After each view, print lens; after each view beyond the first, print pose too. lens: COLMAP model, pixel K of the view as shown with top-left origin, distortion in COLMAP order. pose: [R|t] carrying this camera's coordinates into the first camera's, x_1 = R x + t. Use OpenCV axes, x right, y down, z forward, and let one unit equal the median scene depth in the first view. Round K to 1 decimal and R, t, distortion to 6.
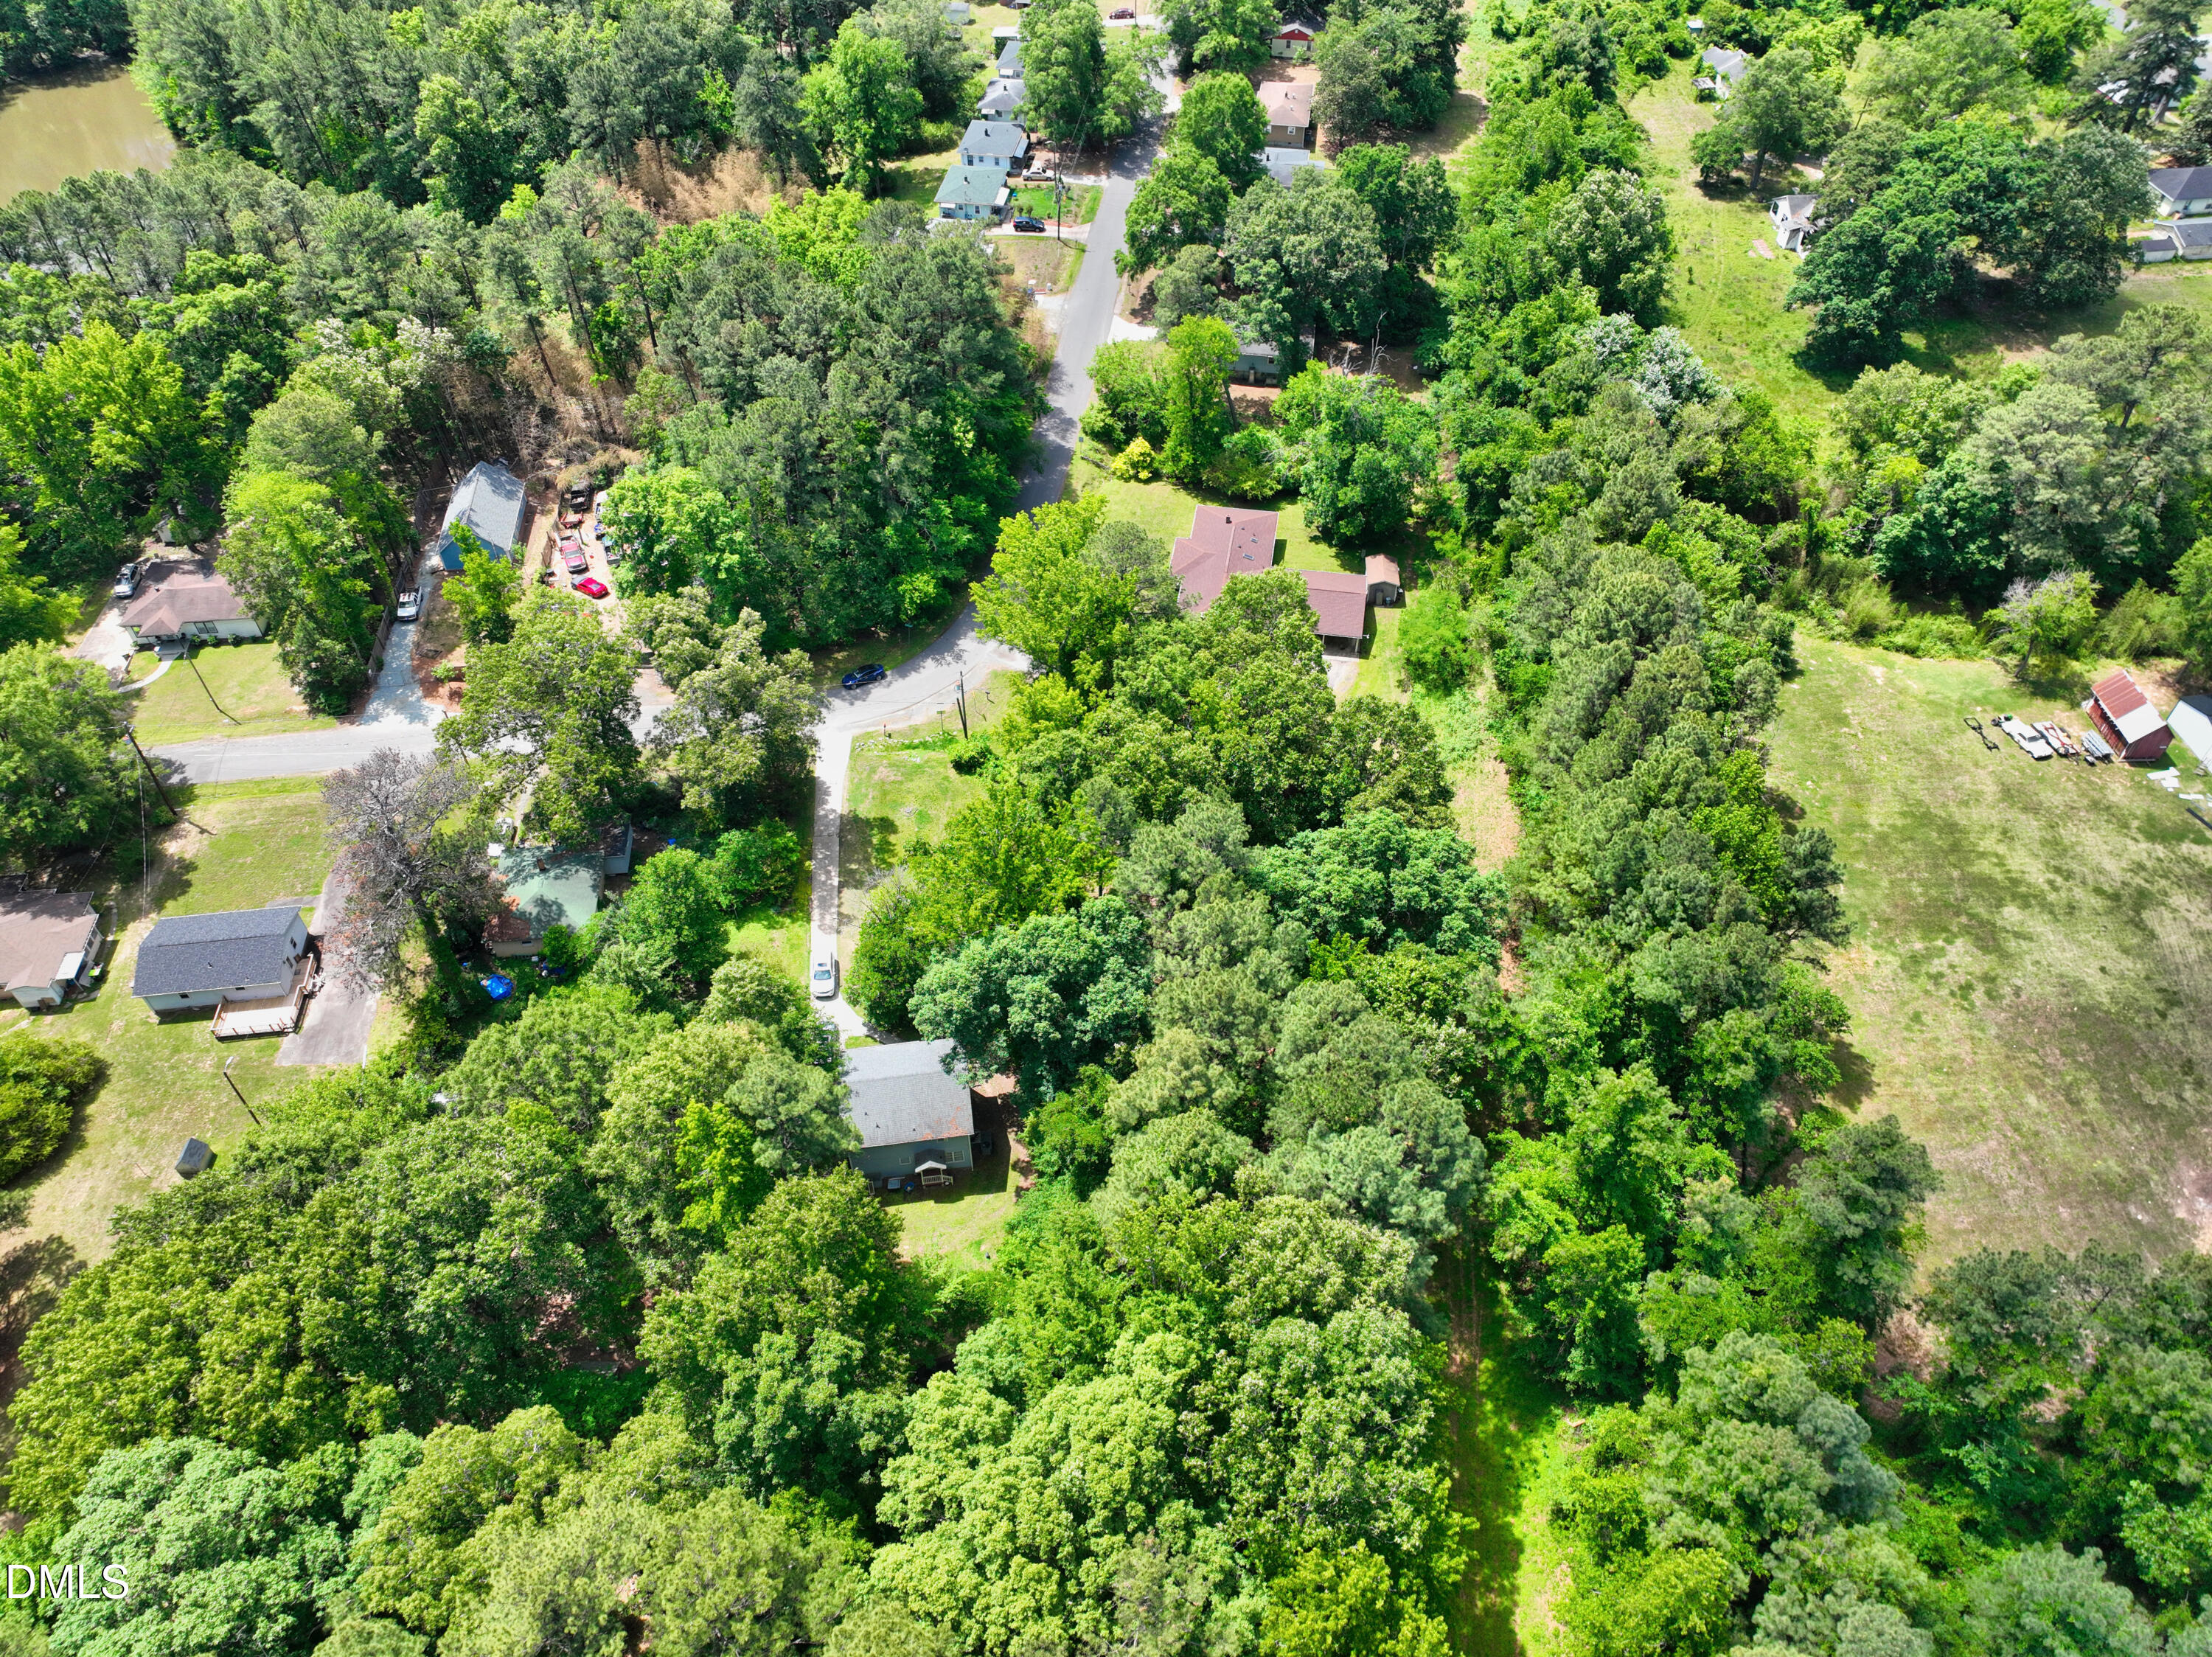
lens RADIAL K [[1540.7, 0, 1109.3], [0, 1540.7, 814.8], [0, 0, 1]] dist [-0.002787, 0.002745]
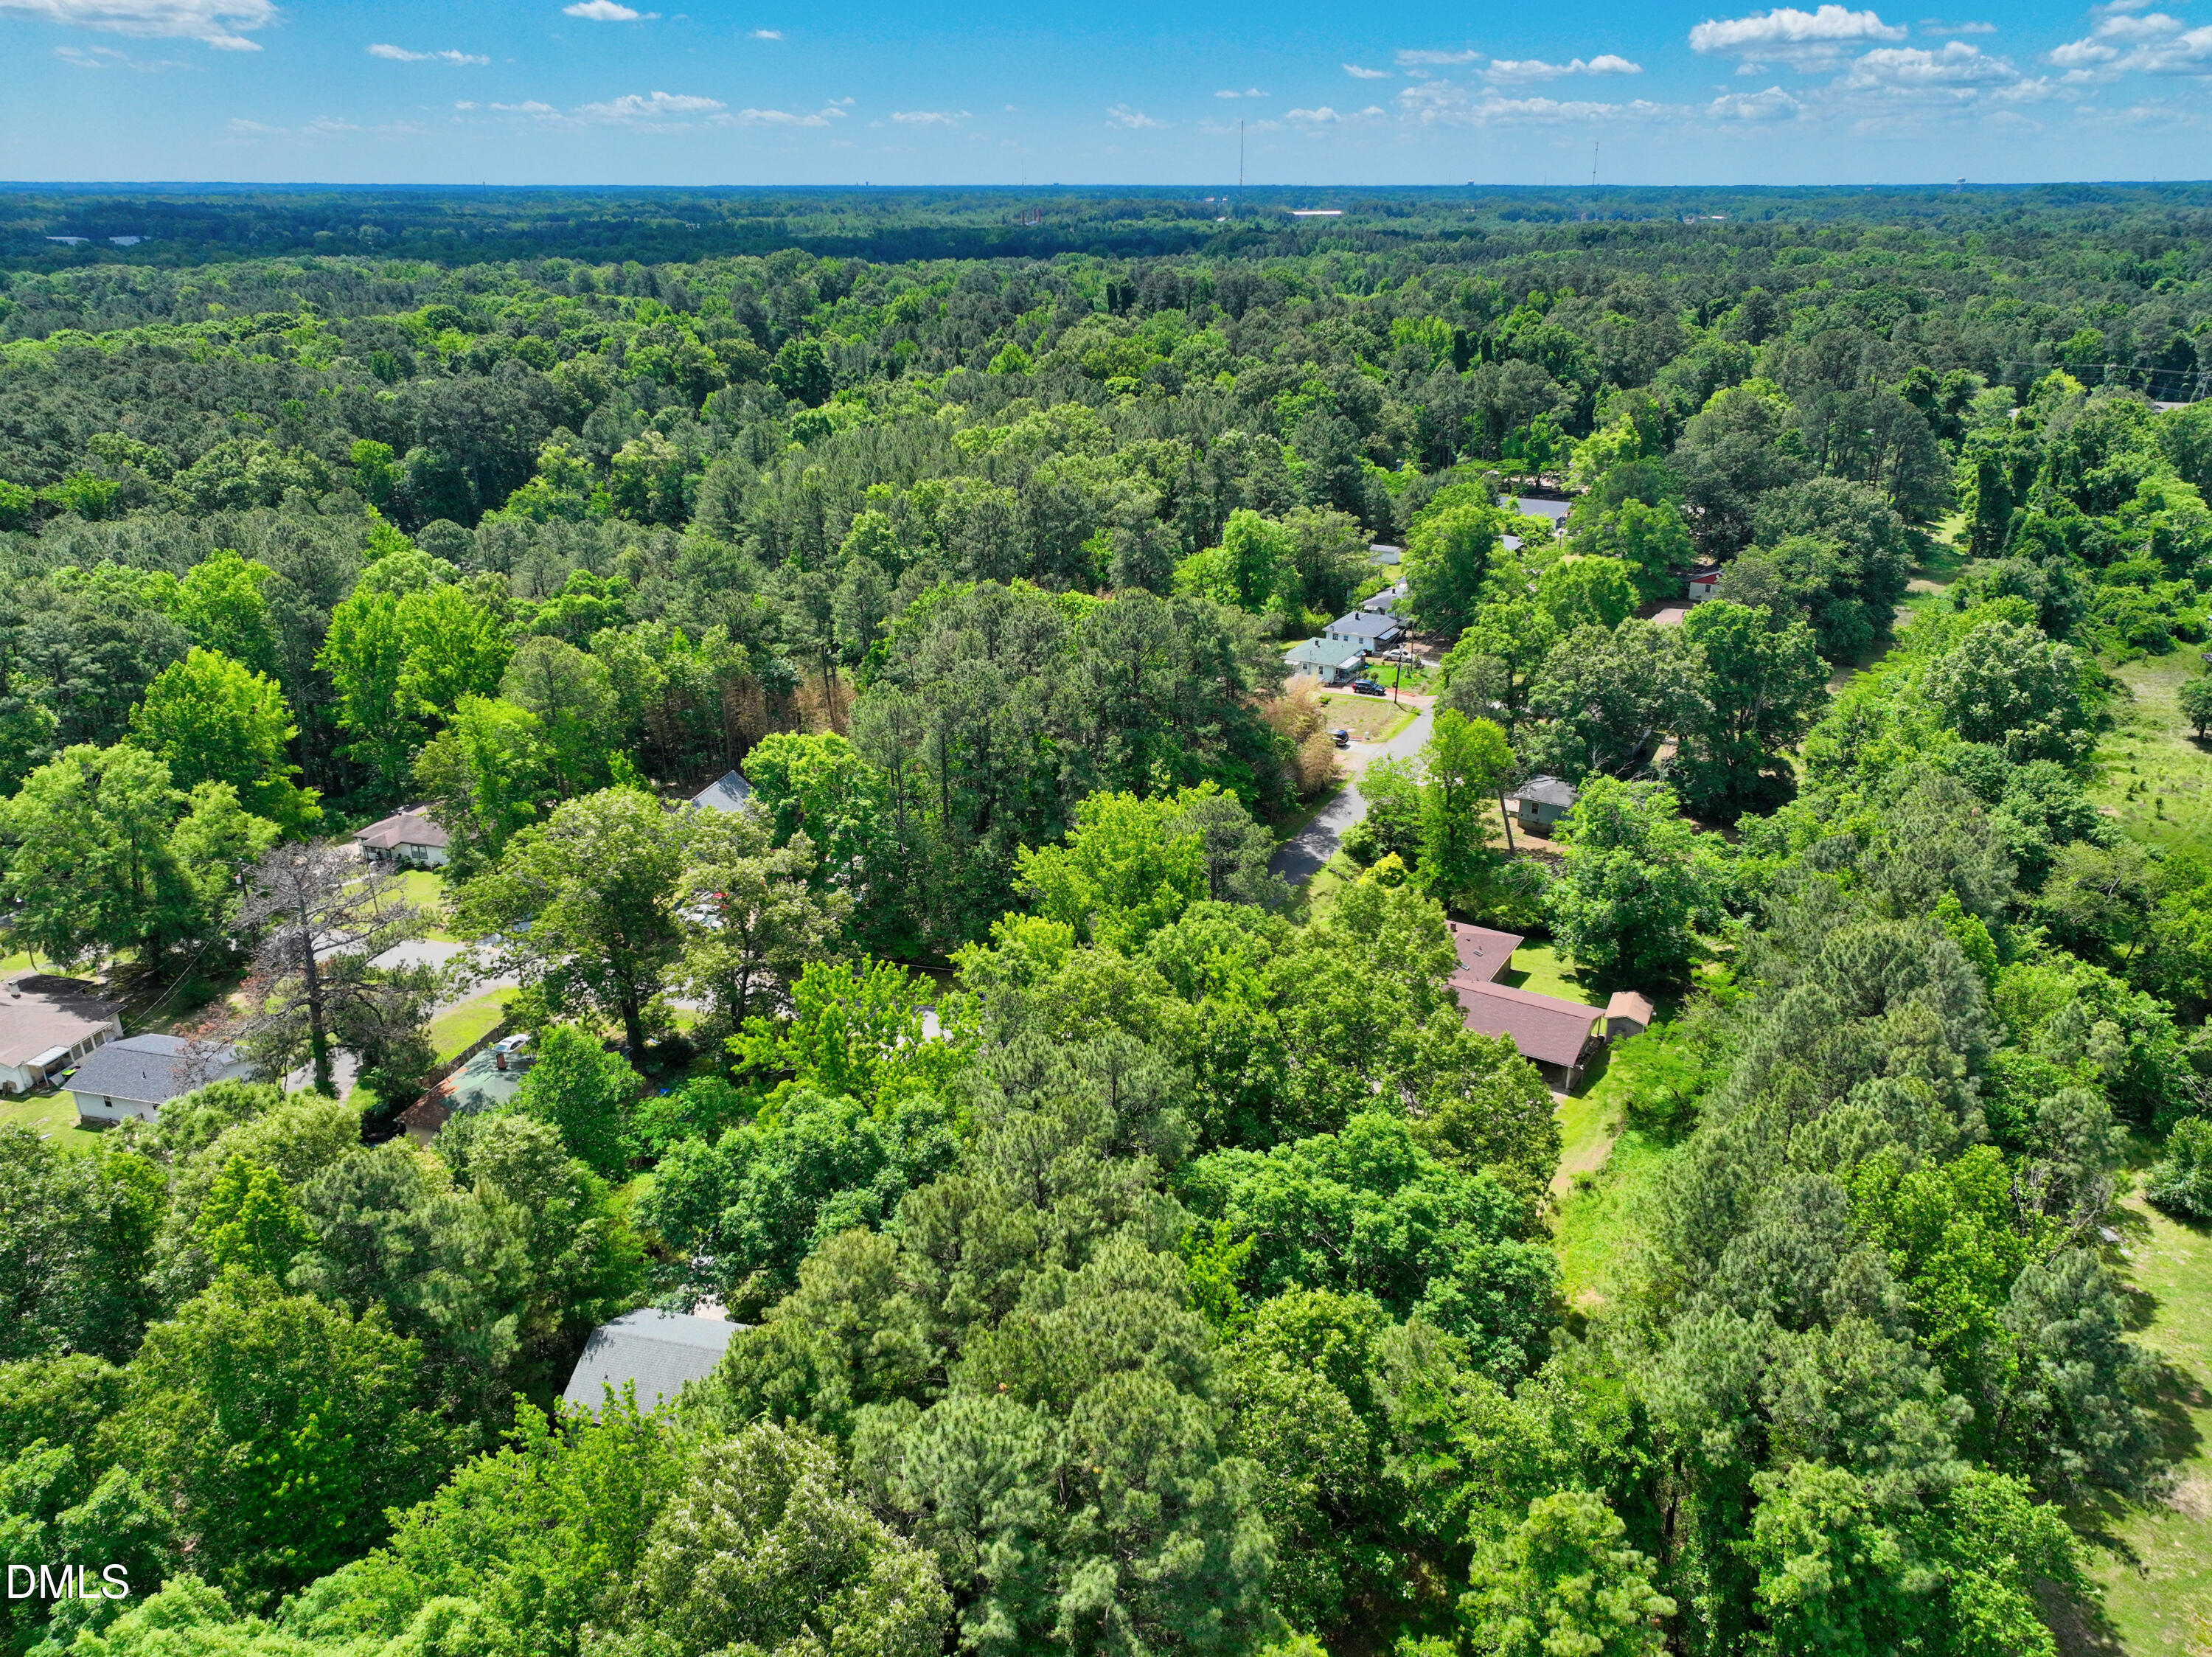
lens RADIAL K [[1540.7, 0, 1109.3], [0, 1540.7, 814.8], [0, 0, 1]] dist [-0.002787, 0.002745]
pose [[0.928778, 0.130230, -0.347004, 0.176621], [-0.260797, 0.894875, -0.362194, 0.097855], [0.263357, 0.426895, 0.865103, 0.199725]]
